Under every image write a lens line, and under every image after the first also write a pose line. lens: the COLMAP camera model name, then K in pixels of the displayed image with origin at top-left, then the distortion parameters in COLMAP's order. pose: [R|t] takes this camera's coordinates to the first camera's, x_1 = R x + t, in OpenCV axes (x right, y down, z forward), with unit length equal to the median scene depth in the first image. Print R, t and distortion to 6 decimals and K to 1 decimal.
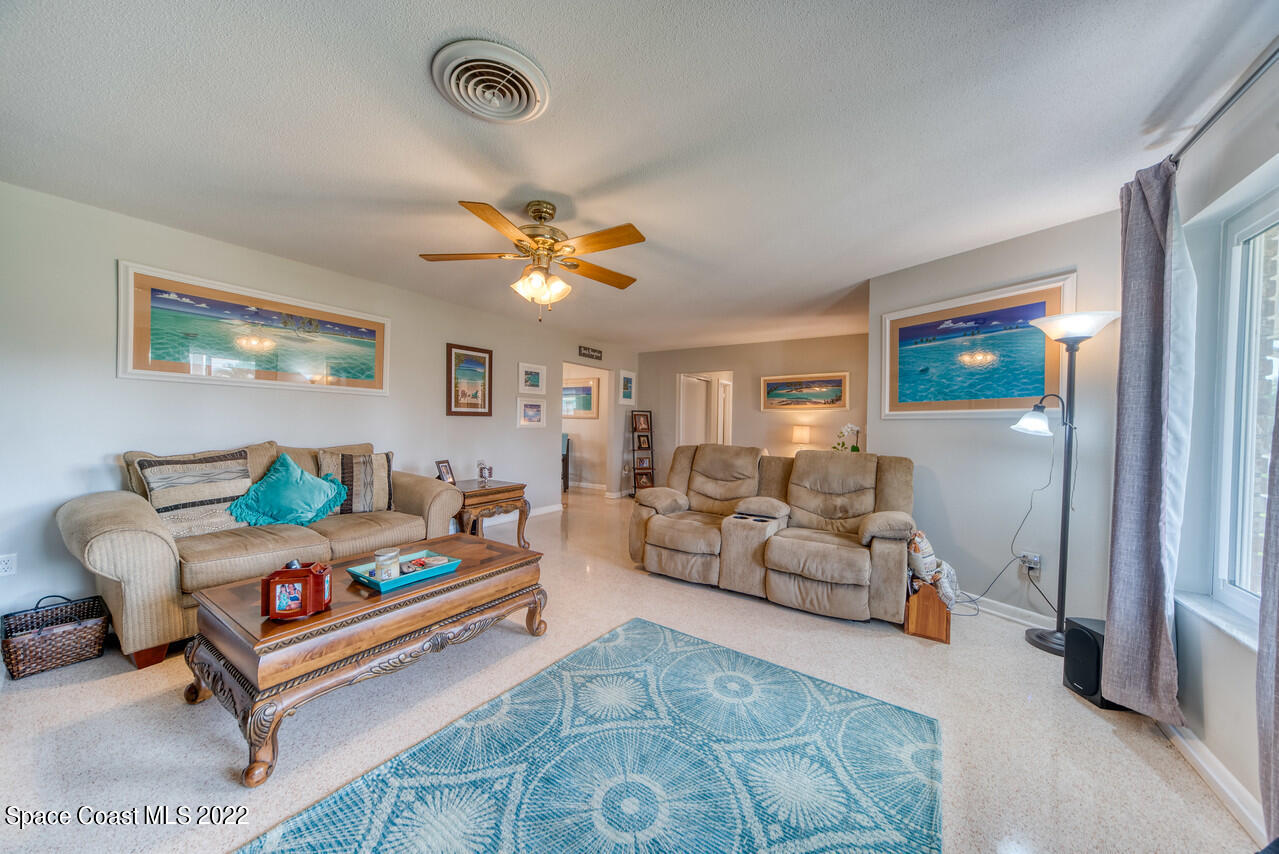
lens RADIAL K [[439.2, 0, 643.6], [0, 439.2, 429.4], [0, 0, 1]] dist [0.008005, 0.000781]
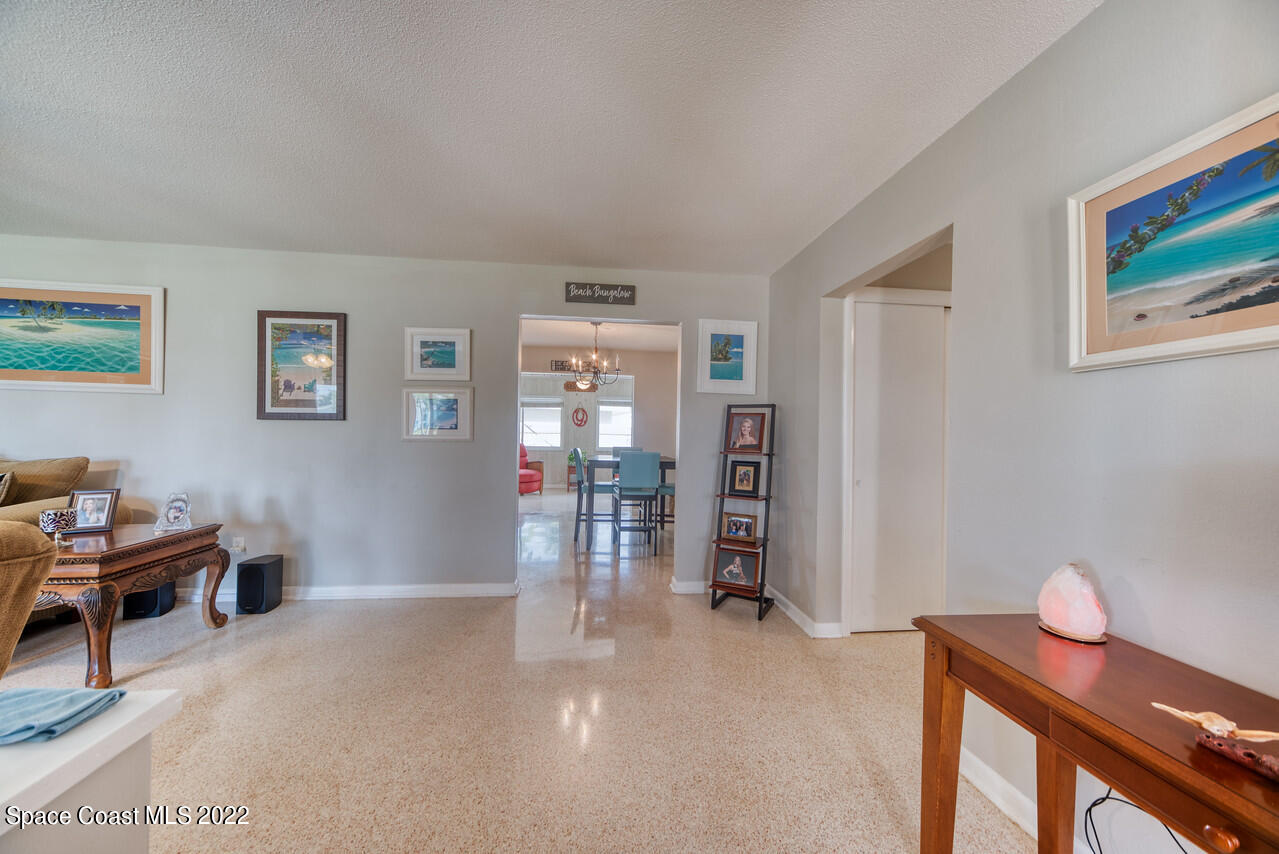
lens RADIAL K [[439.2, 0, 609.0], [0, 439.2, 428.9], [0, 0, 1]] dist [0.008005, 0.000781]
pose [[0.611590, -0.009229, -0.791121, 0.369516], [-0.015935, 0.999585, -0.023980, -0.008688], [0.791014, 0.027273, 0.611189, 0.920420]]
